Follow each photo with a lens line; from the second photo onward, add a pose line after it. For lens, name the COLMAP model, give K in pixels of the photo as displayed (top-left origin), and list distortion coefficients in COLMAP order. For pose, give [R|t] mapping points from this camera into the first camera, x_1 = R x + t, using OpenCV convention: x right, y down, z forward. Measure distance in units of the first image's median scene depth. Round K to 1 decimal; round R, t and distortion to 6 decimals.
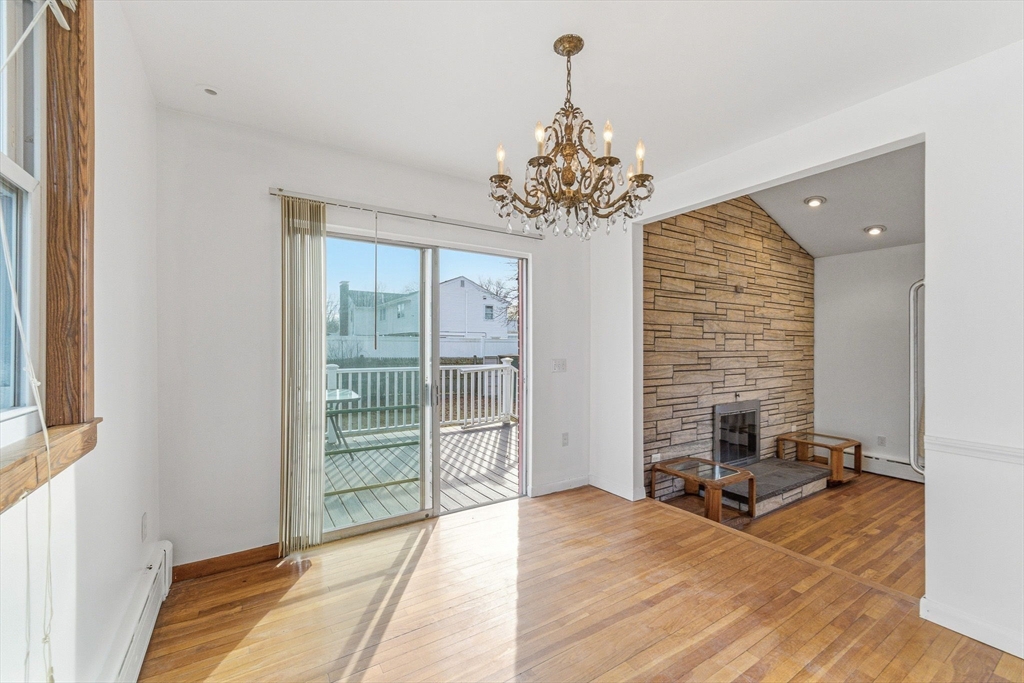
lens RADIAL K [[421.7, 0, 507.3], [0, 421.7, 342.3], [0, 0, 1]] dist [-0.000161, 0.000972]
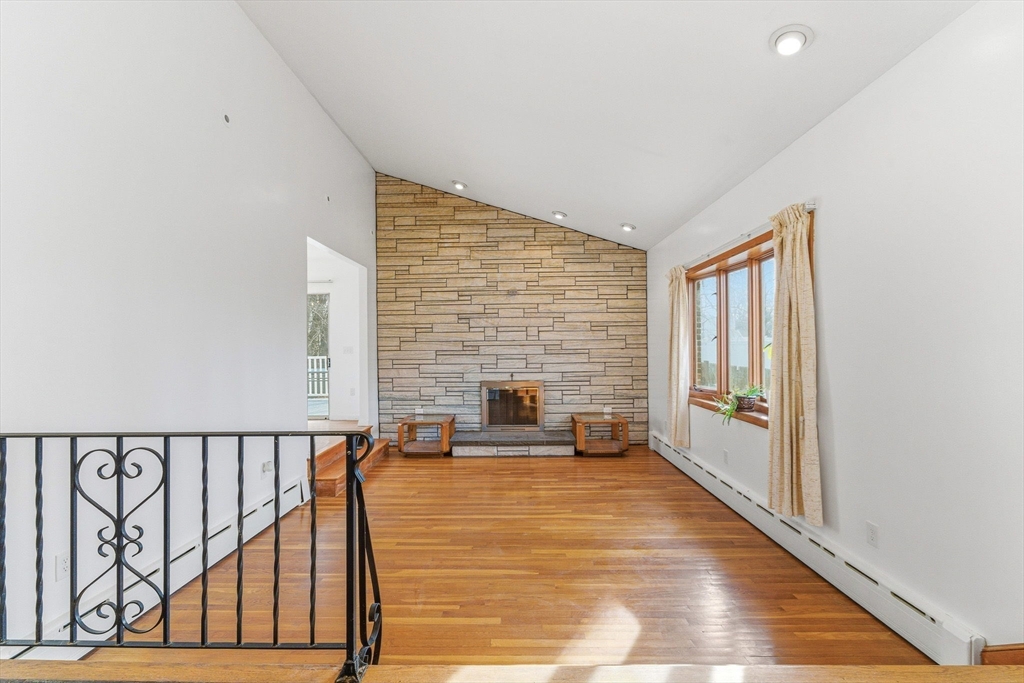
lens RADIAL K [[421.7, 0, 506.6], [0, 421.7, 342.9], [0, 0, 1]] dist [-0.000161, 0.000972]
pose [[0.829188, -0.023195, -0.558488, 1.257778], [0.017487, 0.999726, -0.015558, 0.047539], [0.558696, 0.003134, 0.829366, -0.075662]]
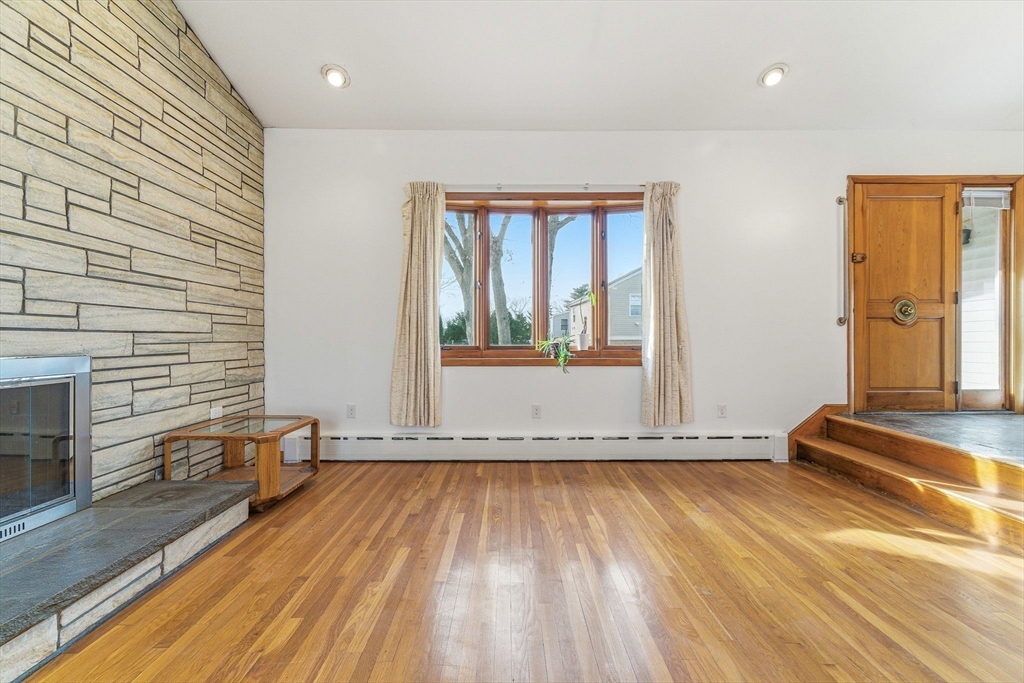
lens RADIAL K [[421.7, 0, 513.7], [0, 421.7, 339.0], [0, 0, 1]] dist [-0.000161, 0.000972]
pose [[0.530033, -0.007547, 0.847943, 0.495505], [0.003610, 0.999971, 0.006644, 0.126715], [-0.847969, -0.000460, 0.530045, 0.460400]]
